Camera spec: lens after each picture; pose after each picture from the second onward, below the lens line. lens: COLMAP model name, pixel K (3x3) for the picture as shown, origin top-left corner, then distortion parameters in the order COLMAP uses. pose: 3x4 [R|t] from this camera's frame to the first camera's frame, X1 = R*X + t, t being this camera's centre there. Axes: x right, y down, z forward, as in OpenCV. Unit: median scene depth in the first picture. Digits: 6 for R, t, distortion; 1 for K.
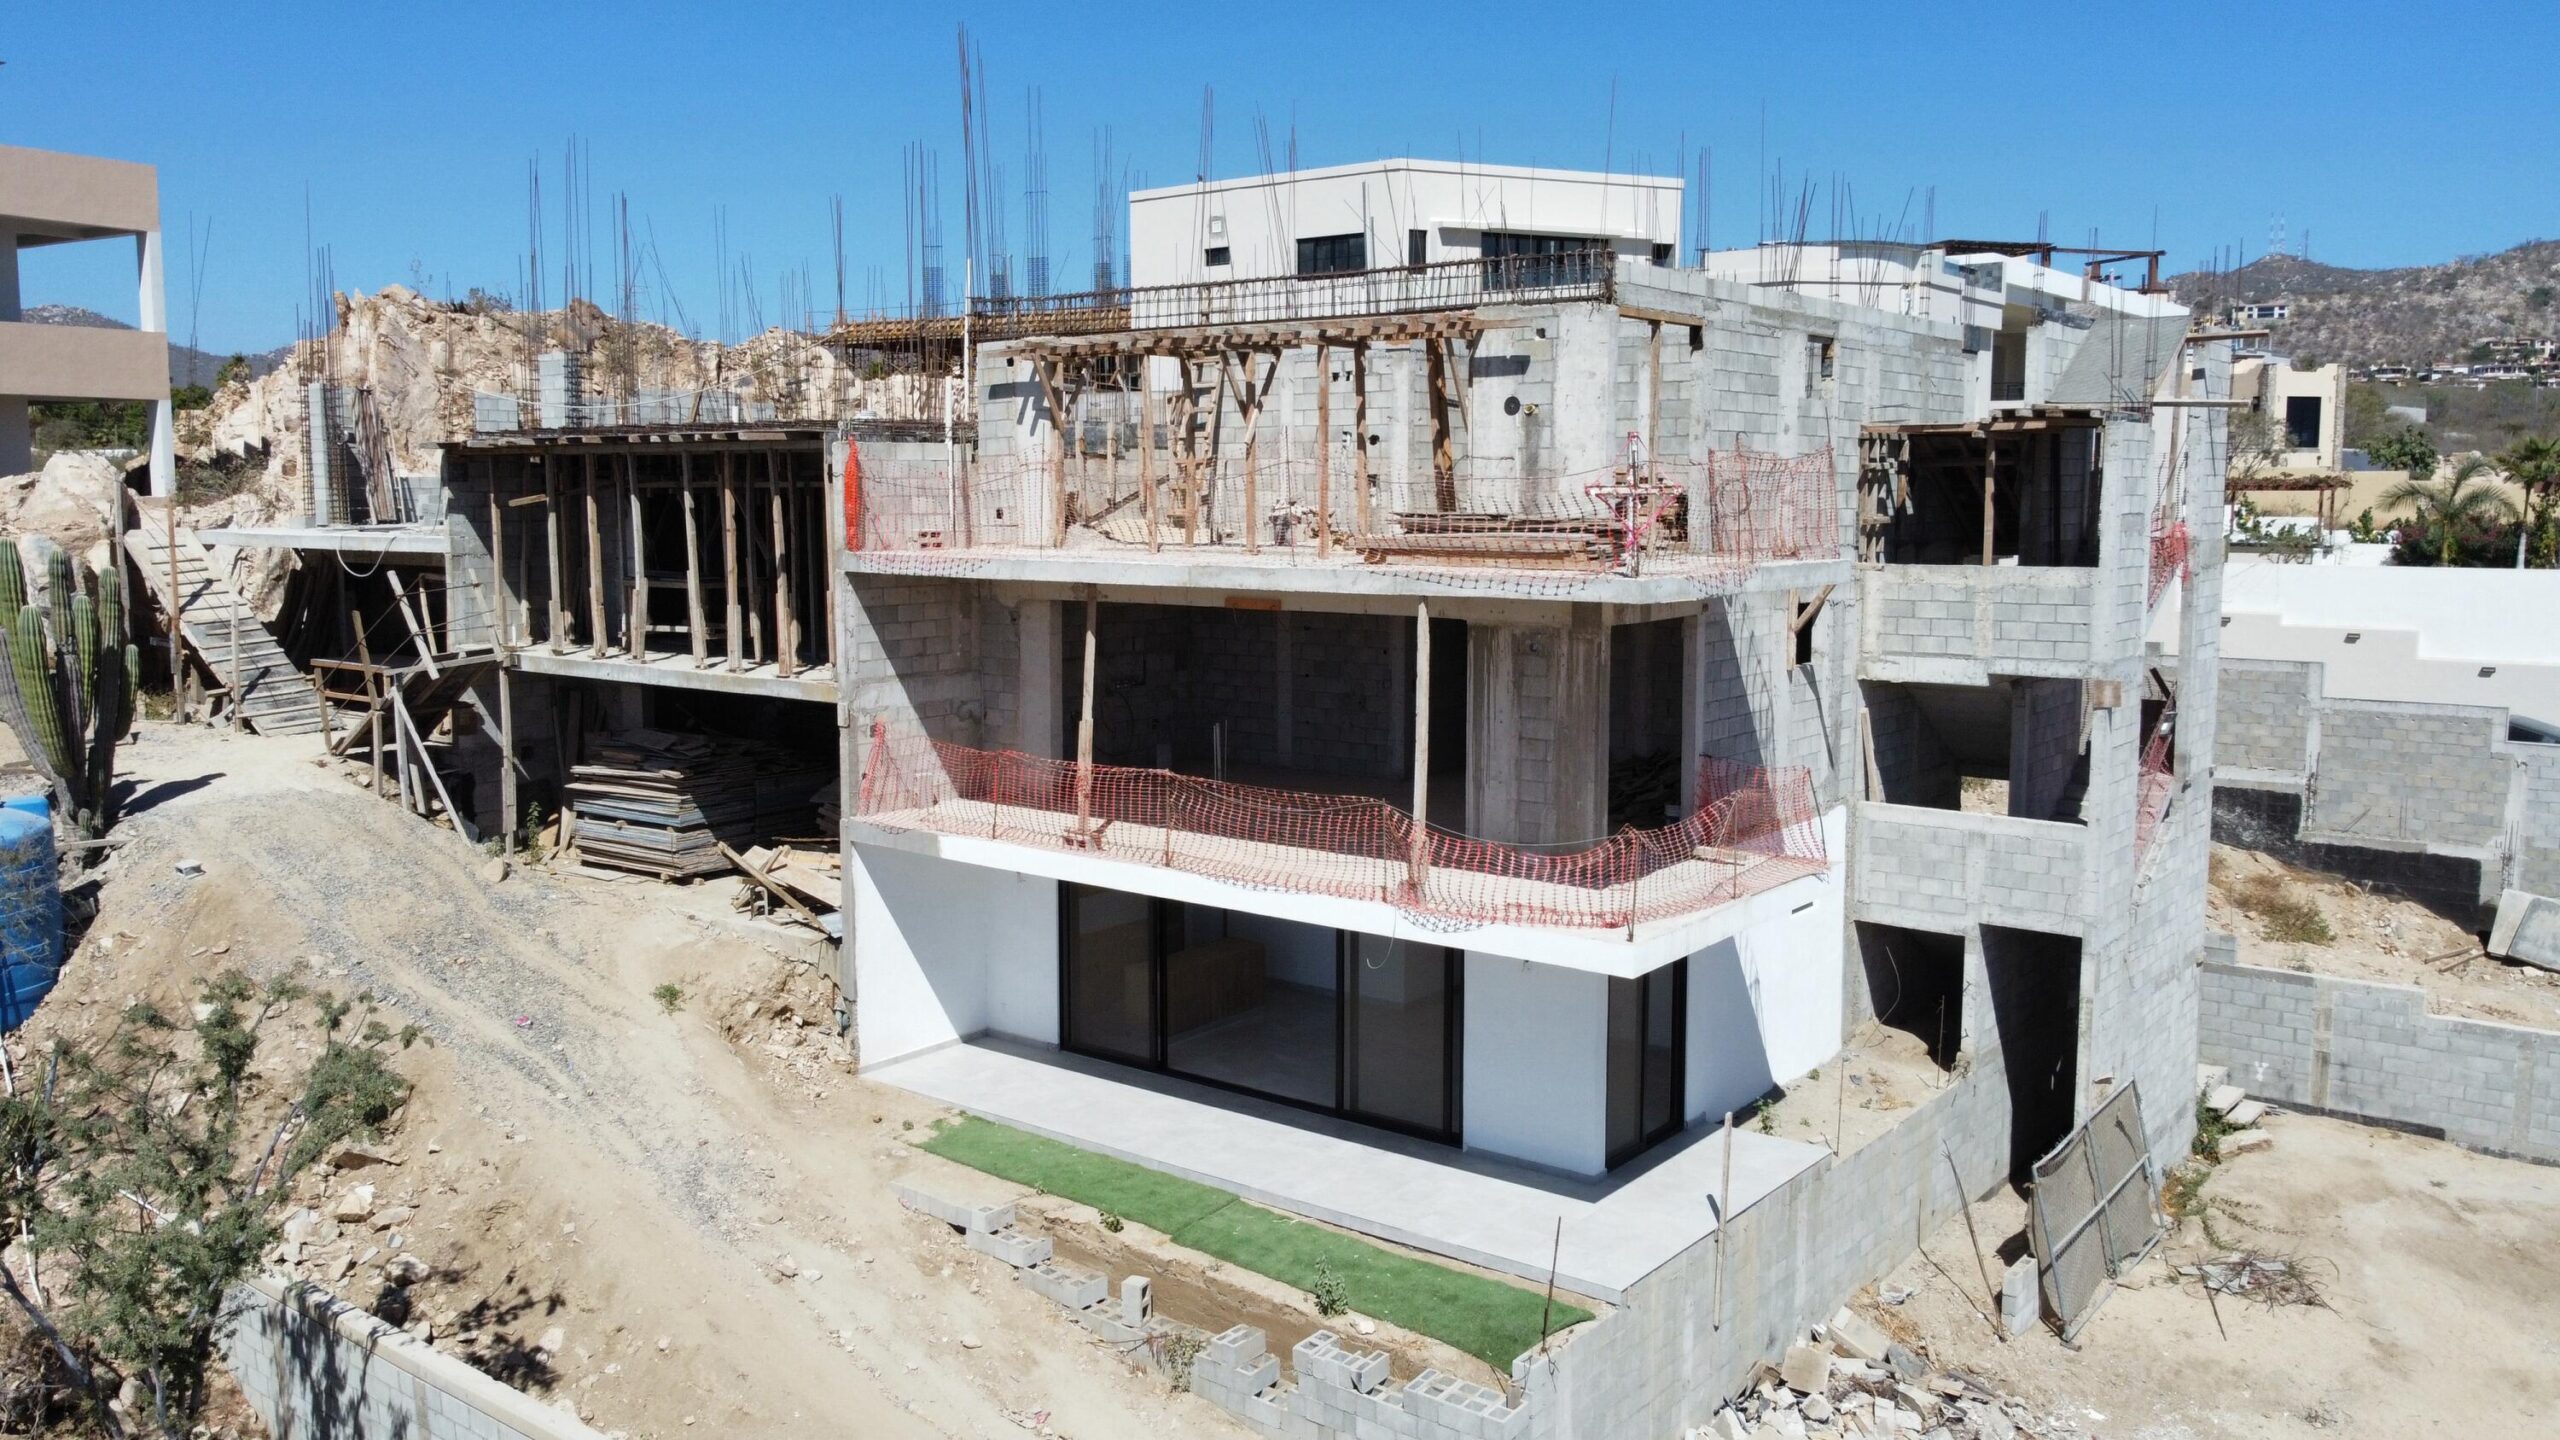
lens RADIAL K [[1940.4, 0, 1284.0], [0, 1940.4, 717.0], [0, 0, 1]] dist [-0.006798, 0.013195]
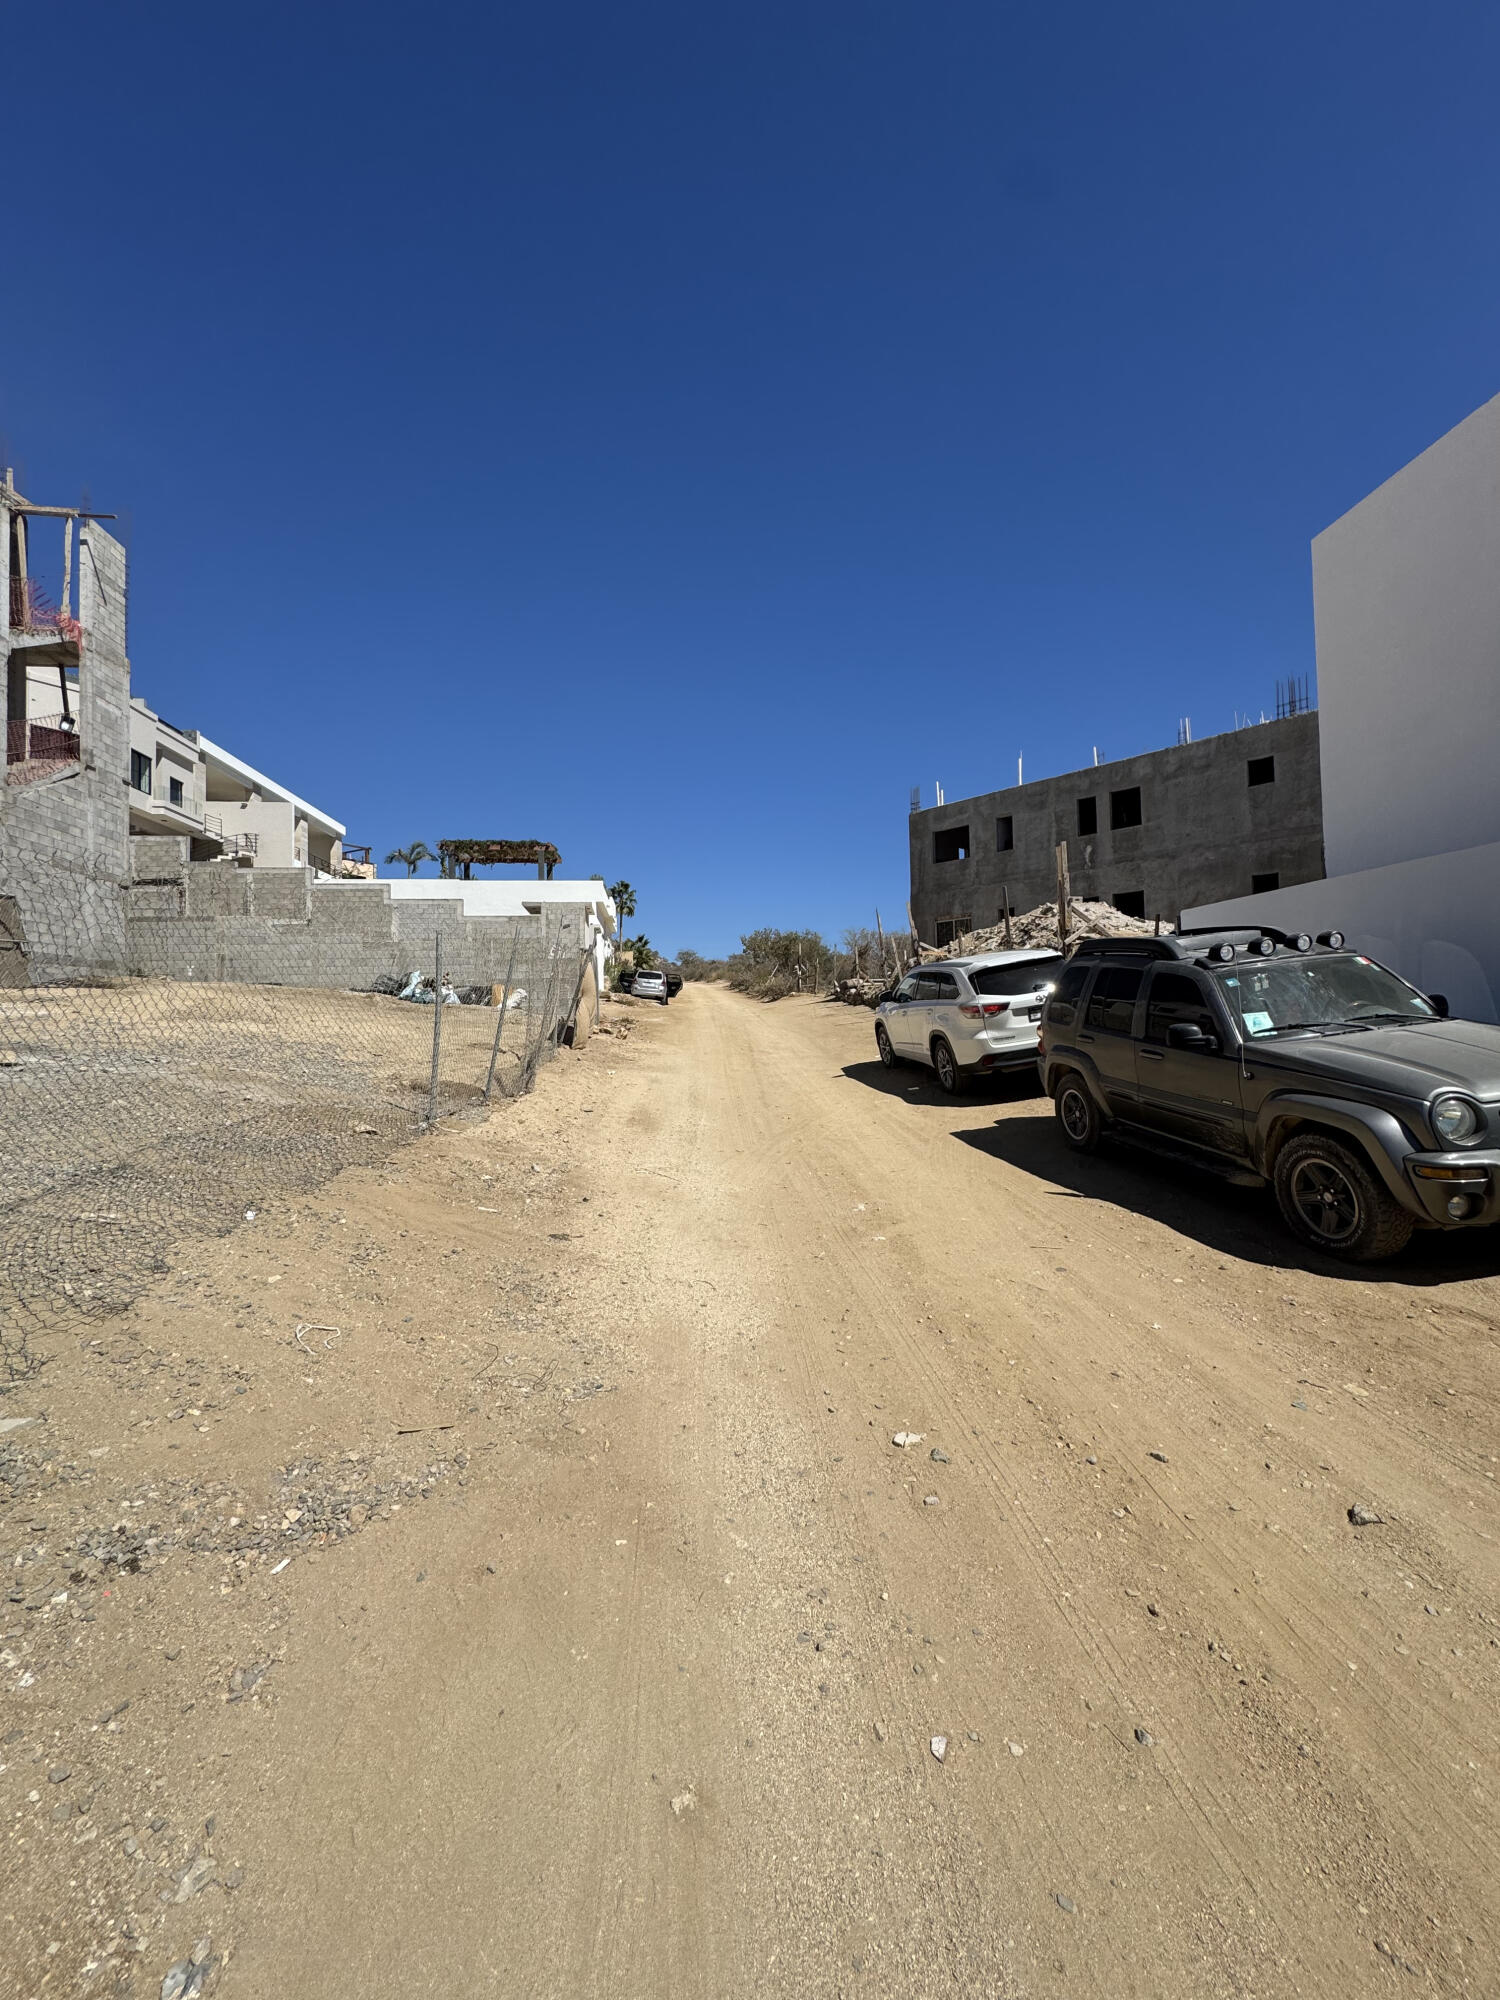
lens RADIAL K [[804.8, 0, 757.1], [0, 804.8, 996.4], [0, 0, 1]] dist [0.000645, -0.000121]
pose [[0.702070, 0.005427, 0.712088, 0.401332], [0.102968, 0.988688, -0.109054, 0.416946], [-0.704625, 0.149886, 0.693569, 0.095875]]
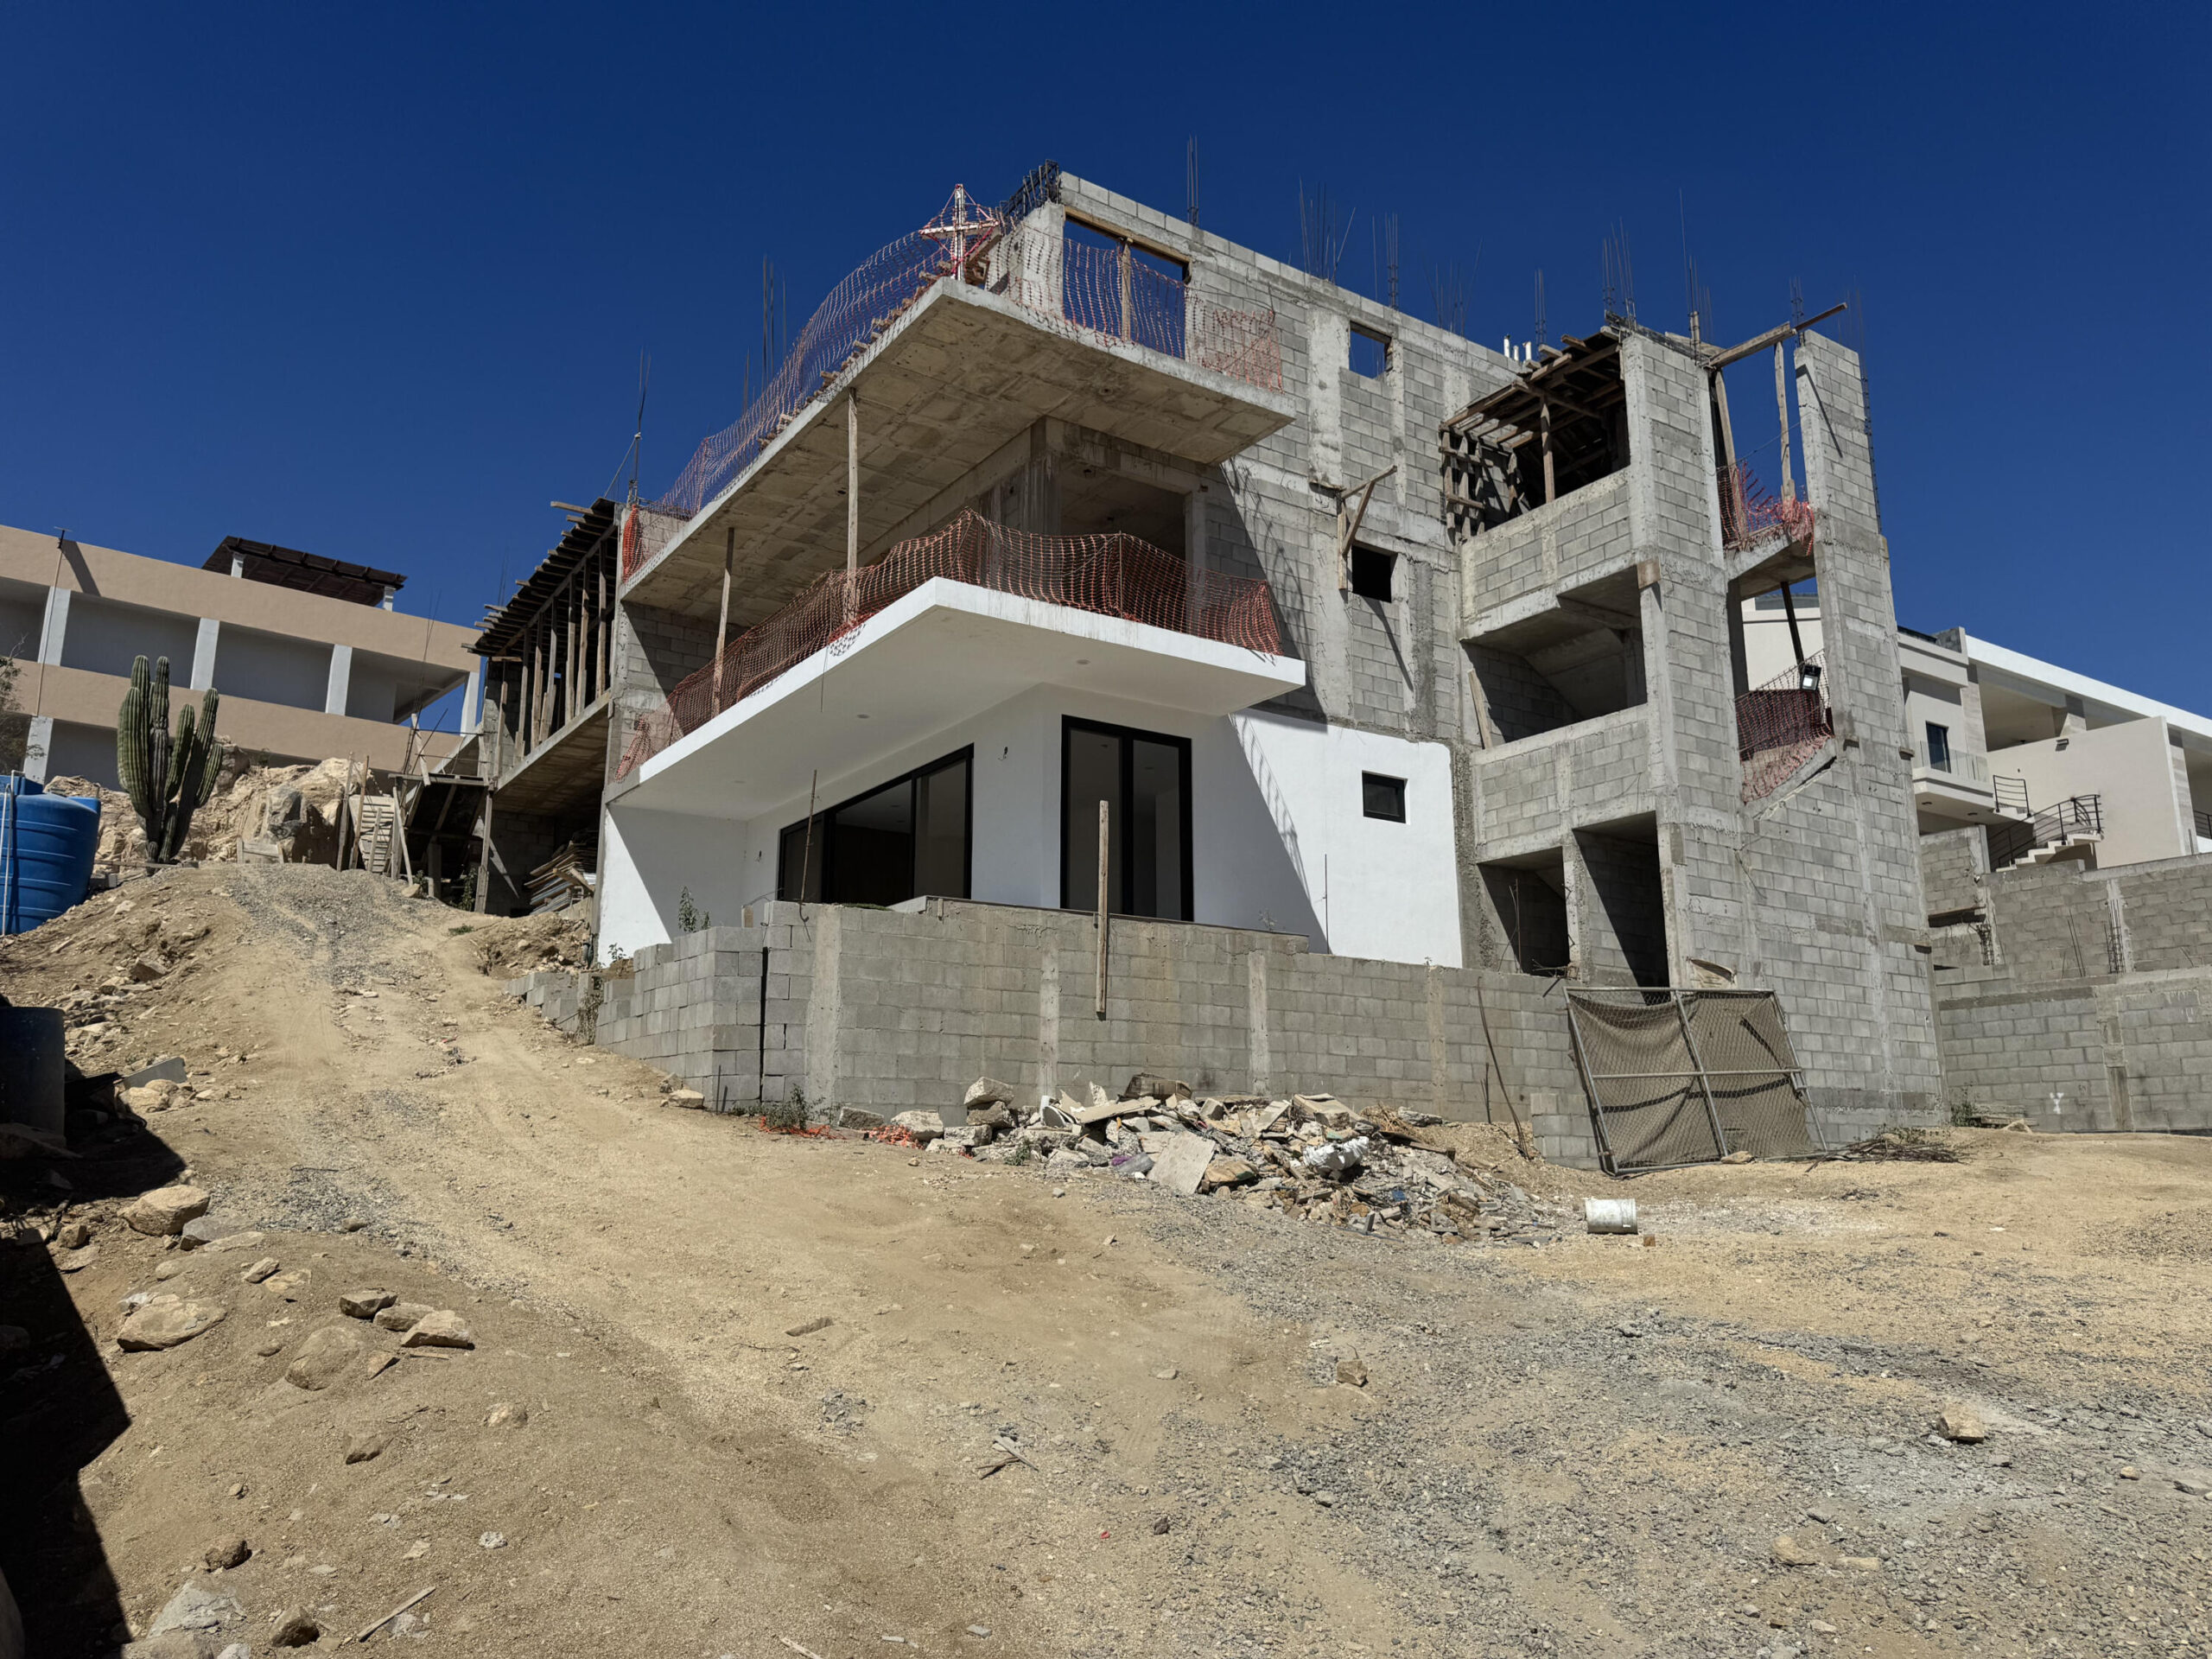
lens RADIAL K [[1550.7, 0, 1105.3], [0, 1550.7, 836.7], [0, 0, 1]] dist [0.043290, -0.011295]
pose [[0.953098, -0.062351, -0.296171, 0.365068], [-0.034560, 0.949730, -0.311156, 0.370639], [0.300683, 0.306798, 0.903031, 0.191147]]
